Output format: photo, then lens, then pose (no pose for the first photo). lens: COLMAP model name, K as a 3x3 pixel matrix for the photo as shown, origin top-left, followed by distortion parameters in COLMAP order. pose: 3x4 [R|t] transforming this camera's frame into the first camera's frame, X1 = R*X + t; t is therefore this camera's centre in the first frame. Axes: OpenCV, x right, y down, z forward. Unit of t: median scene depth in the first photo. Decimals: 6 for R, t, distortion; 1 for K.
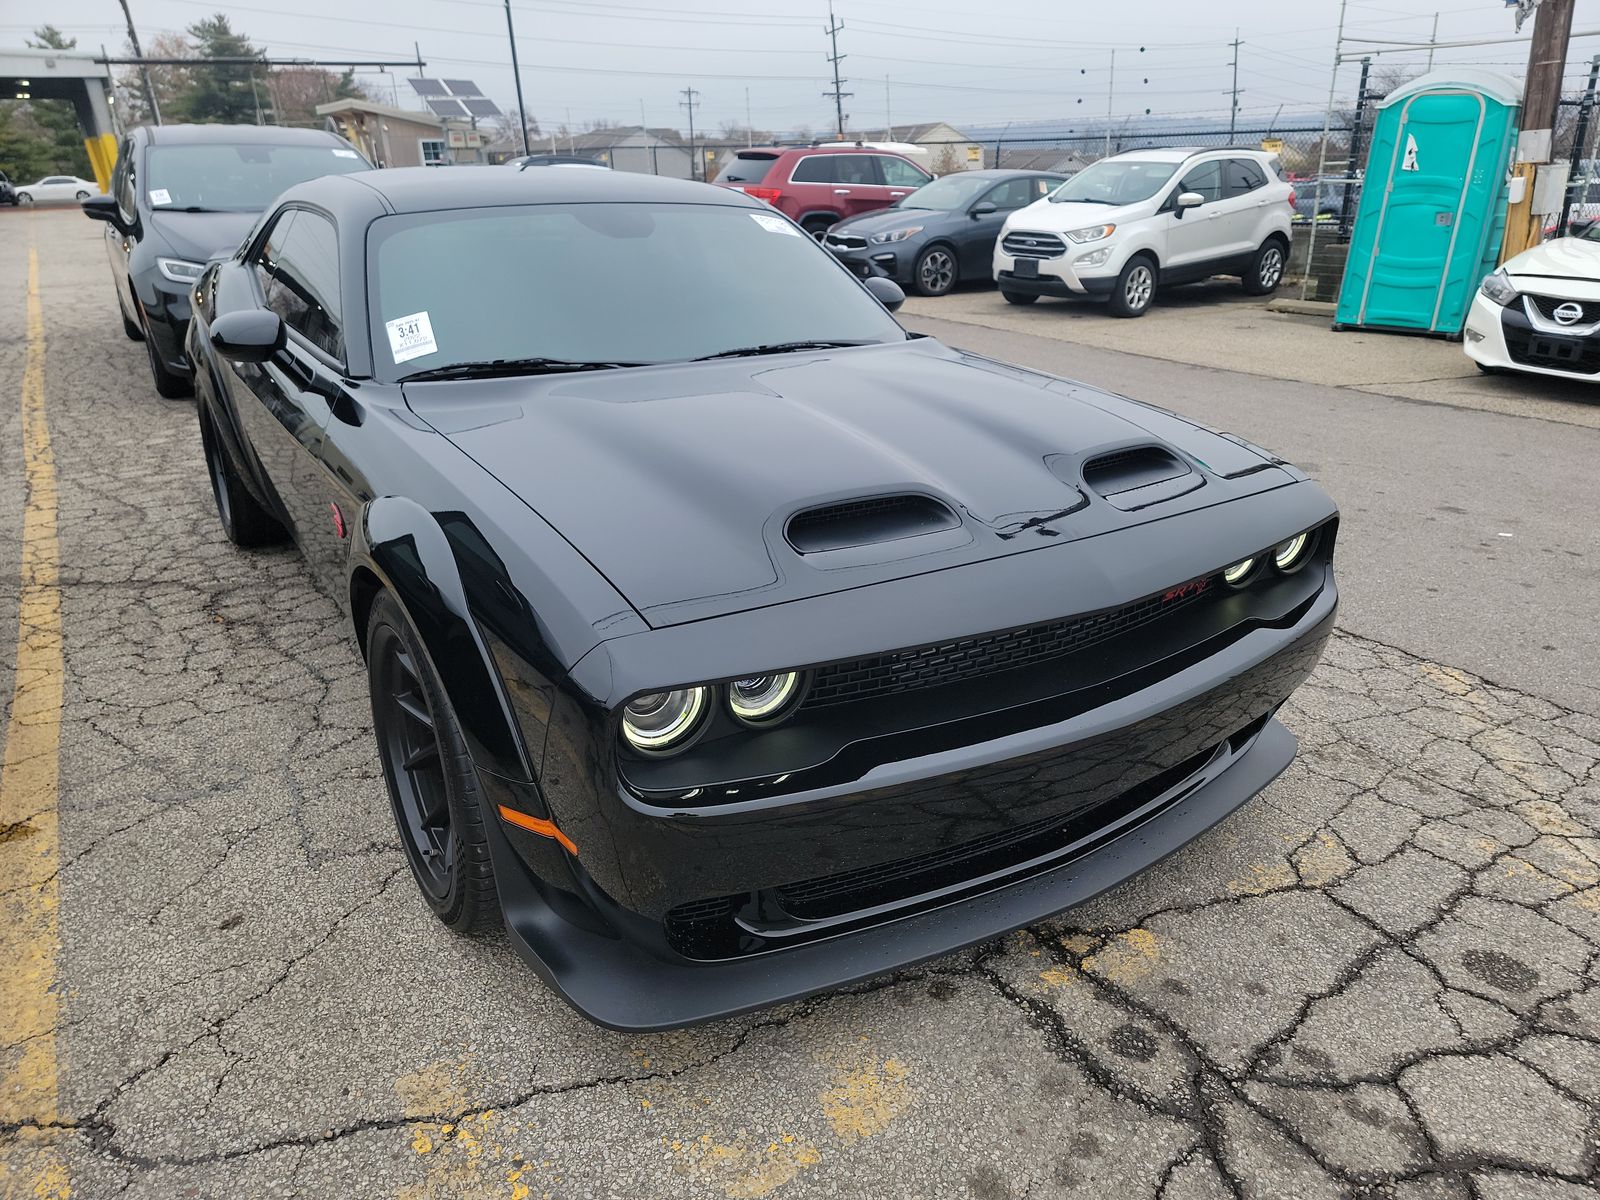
lens RADIAL K [[1114.3, 0, 794.8], [0, 1114.3, 597.9], [0, 0, 1]] dist [0.082449, -0.067404]
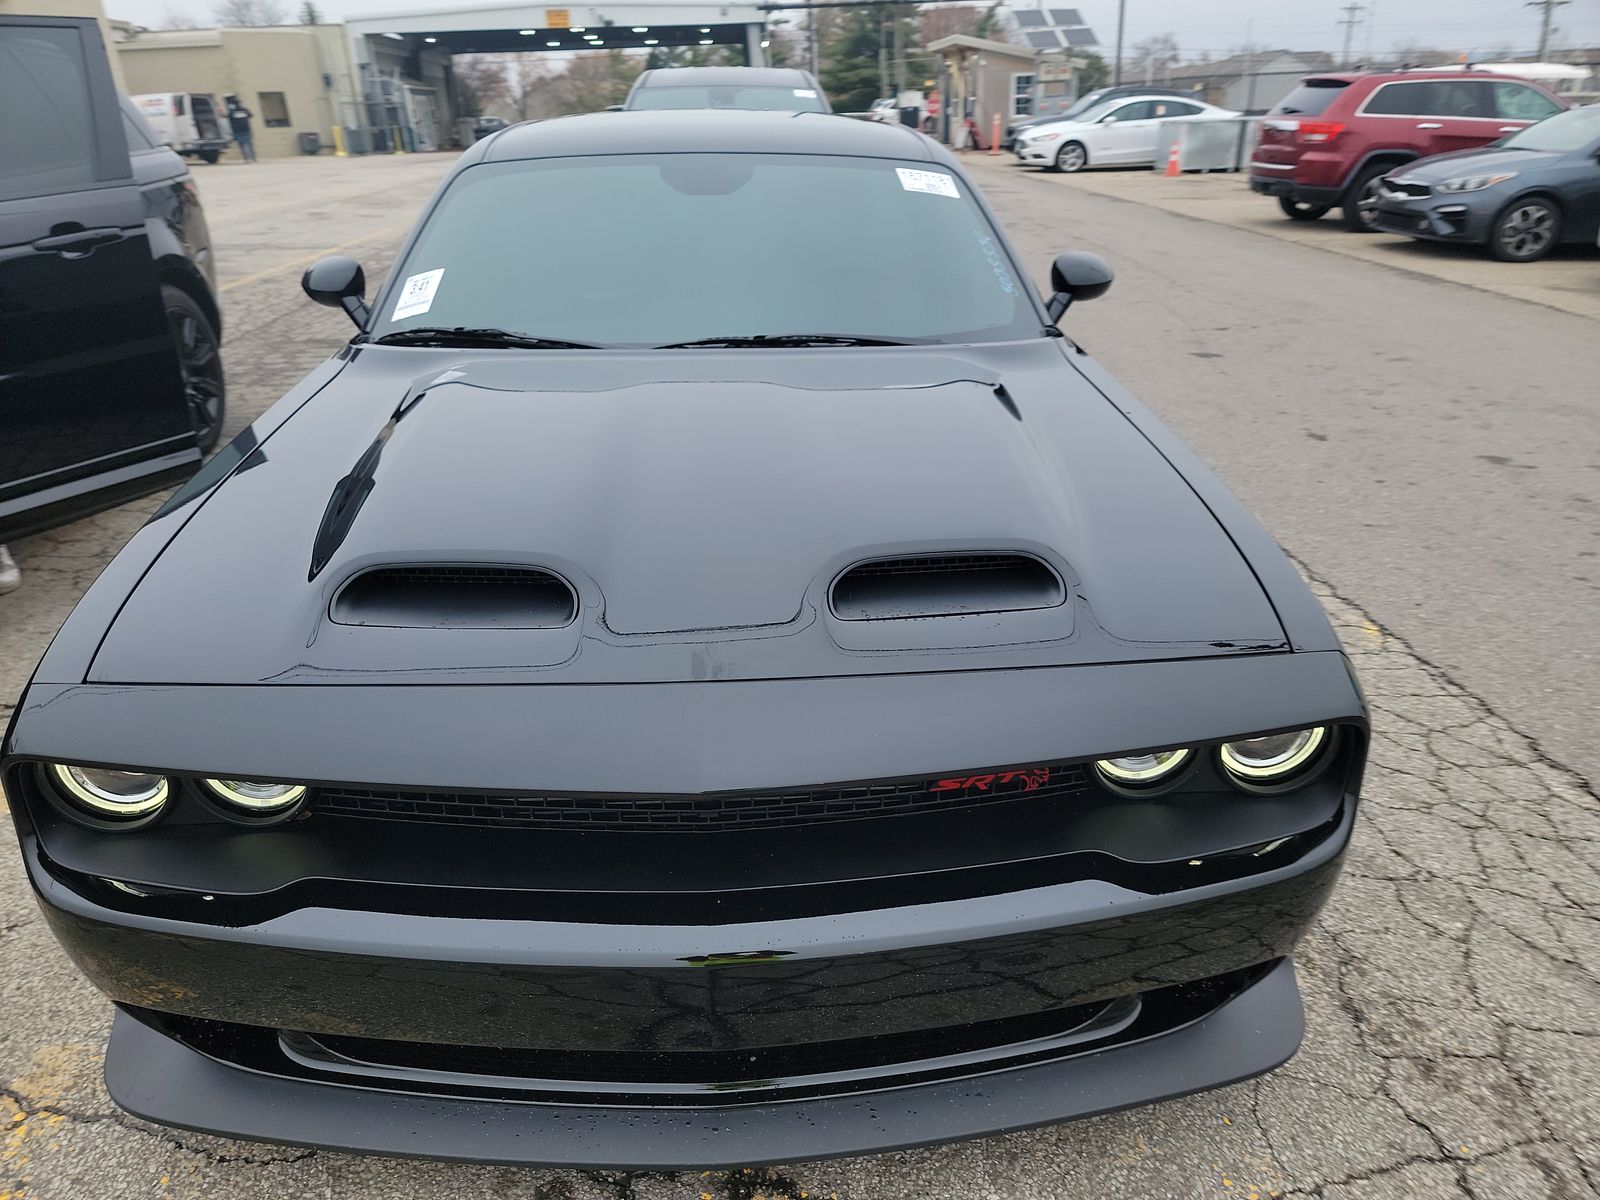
lens RADIAL K [[1111.4, 0, 800.0], [0, 1111.4, 600.0], [0, 0, 1]] dist [0.076759, -0.065376]
pose [[0.871623, 0.197184, -0.448767, 0.366593], [-0.172718, 0.980351, 0.095294, -0.107677], [0.458739, -0.005551, 0.888553, 0.259251]]
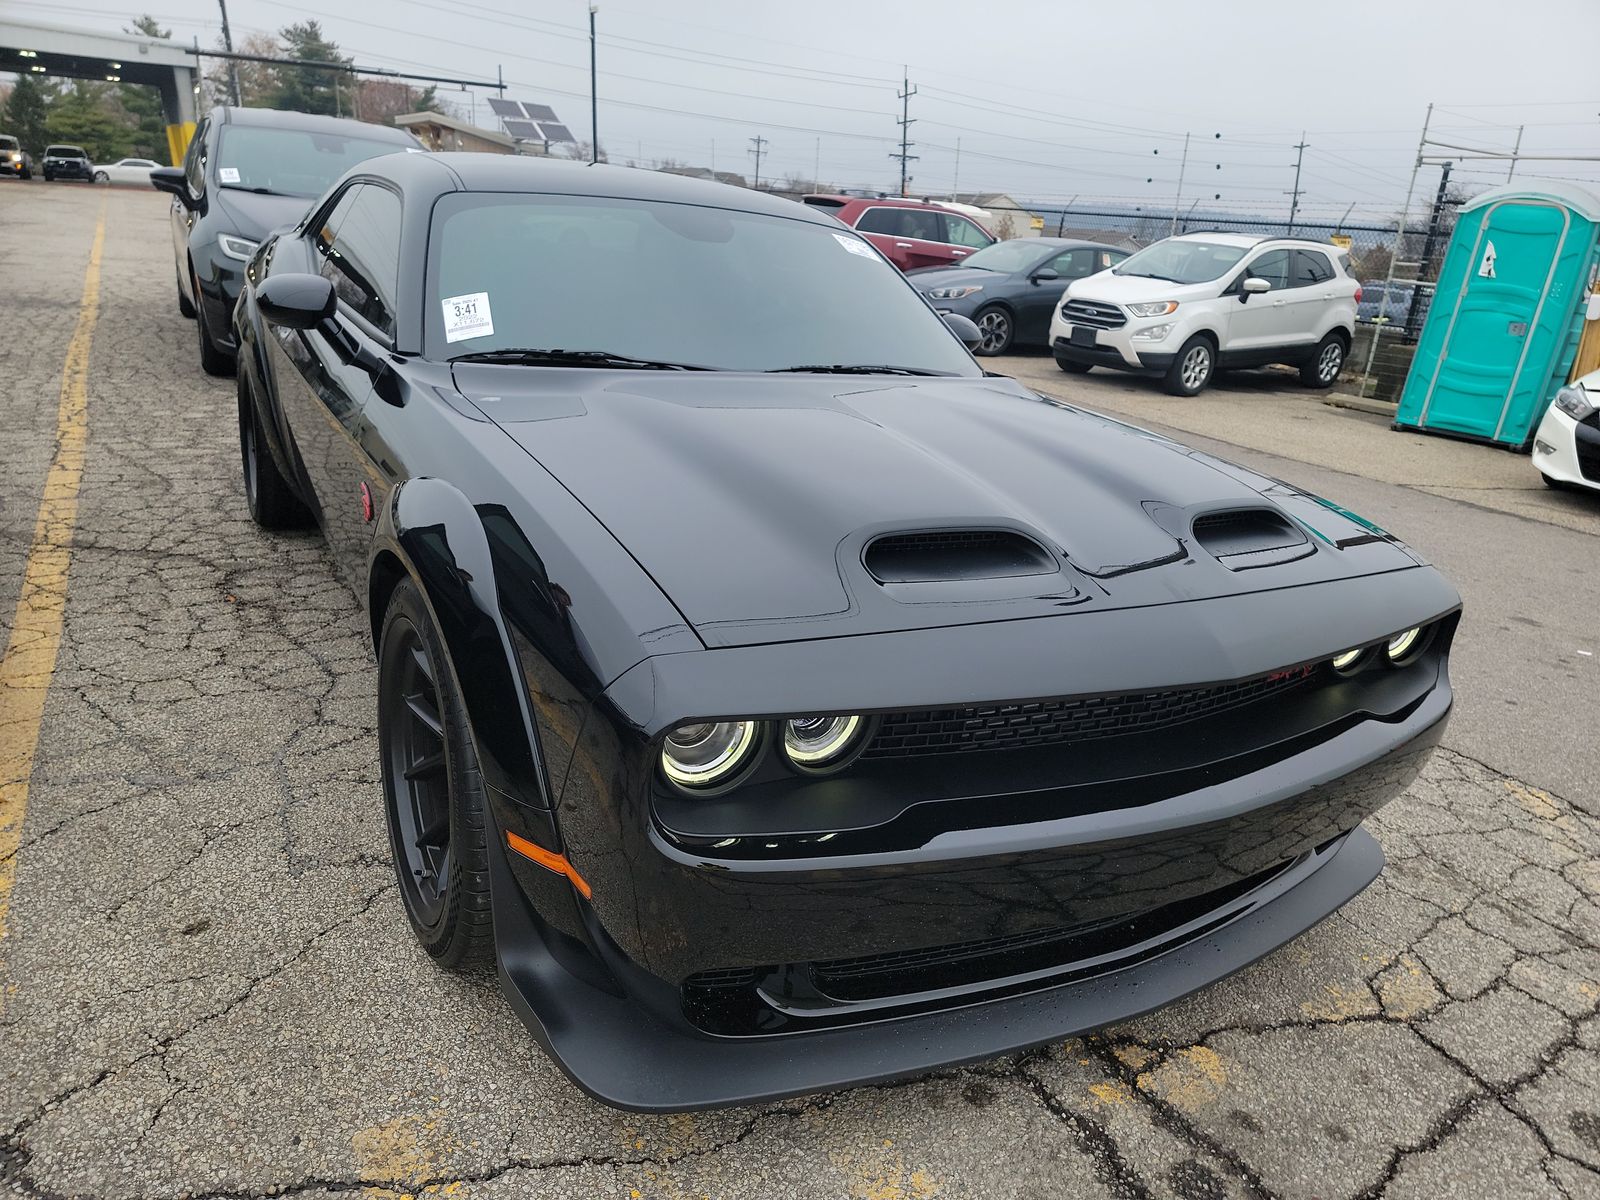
lens RADIAL K [[1111.4, 0, 800.0], [0, 1111.4, 600.0], [0, 0, 1]] dist [0.076759, -0.065376]
pose [[0.994469, 0.104383, -0.011606, -0.026126], [-0.104763, 0.993724, -0.039198, 0.008699], [0.007441, 0.040197, 0.999164, 0.068940]]
